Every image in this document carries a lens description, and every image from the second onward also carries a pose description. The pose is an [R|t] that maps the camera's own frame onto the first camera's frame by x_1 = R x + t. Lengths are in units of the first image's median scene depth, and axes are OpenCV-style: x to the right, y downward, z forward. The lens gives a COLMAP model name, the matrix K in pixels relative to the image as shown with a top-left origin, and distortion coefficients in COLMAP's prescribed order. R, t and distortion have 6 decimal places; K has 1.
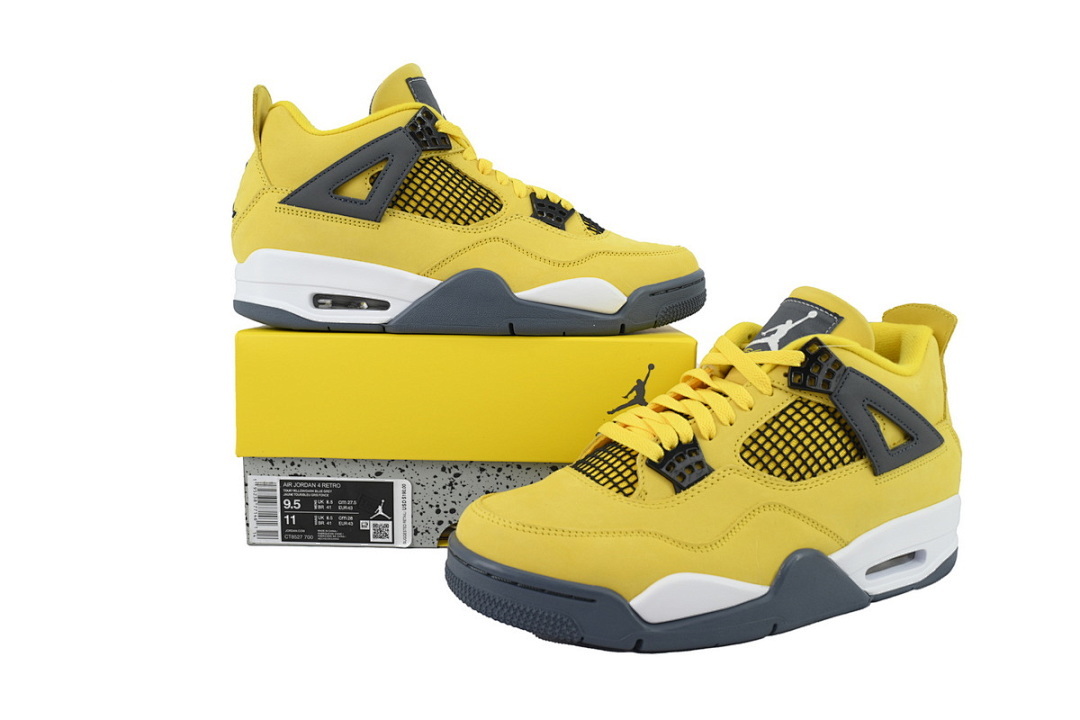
lens RADIAL K [[824.1, 0, 540.0], [0, 824.1, 360.0], [0, 0, 1]] dist [0.066324, -0.000735]
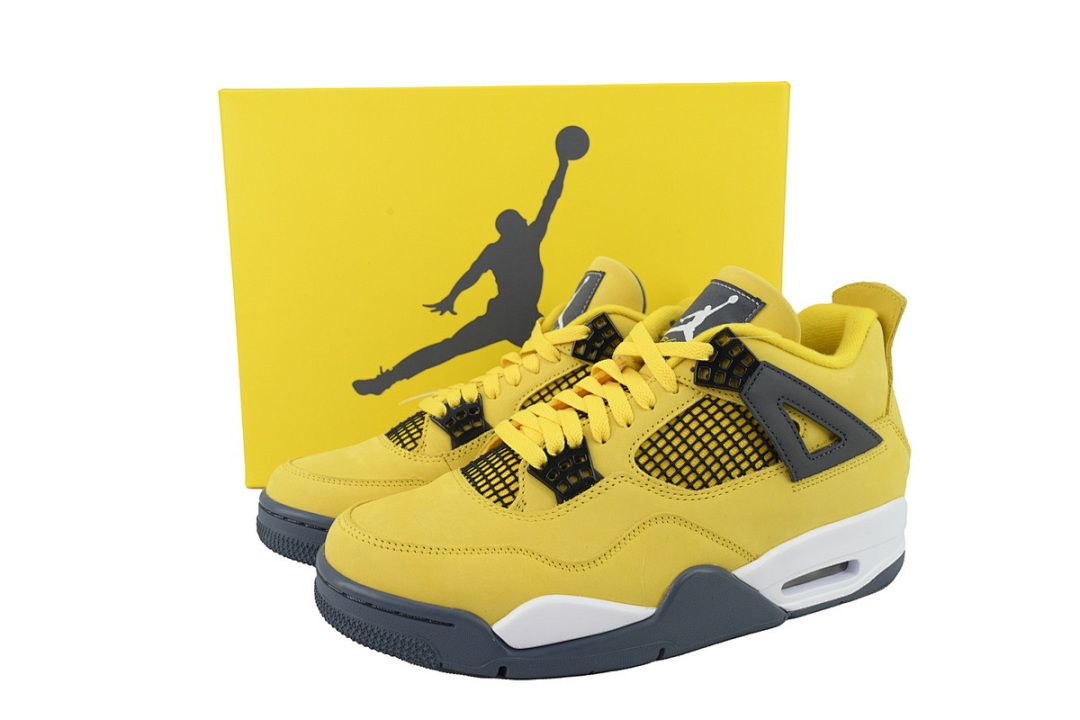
lens RADIAL K [[824.1, 0, 540.0], [0, 824.1, 360.0], [0, 0, 1]] dist [0.066324, -0.000735]
pose [[0.996713, -0.002653, -0.080974, 0.207416], [0.007738, 0.998012, 0.062546, -0.050719], [0.080647, -0.062967, 0.994752, 0.100103]]
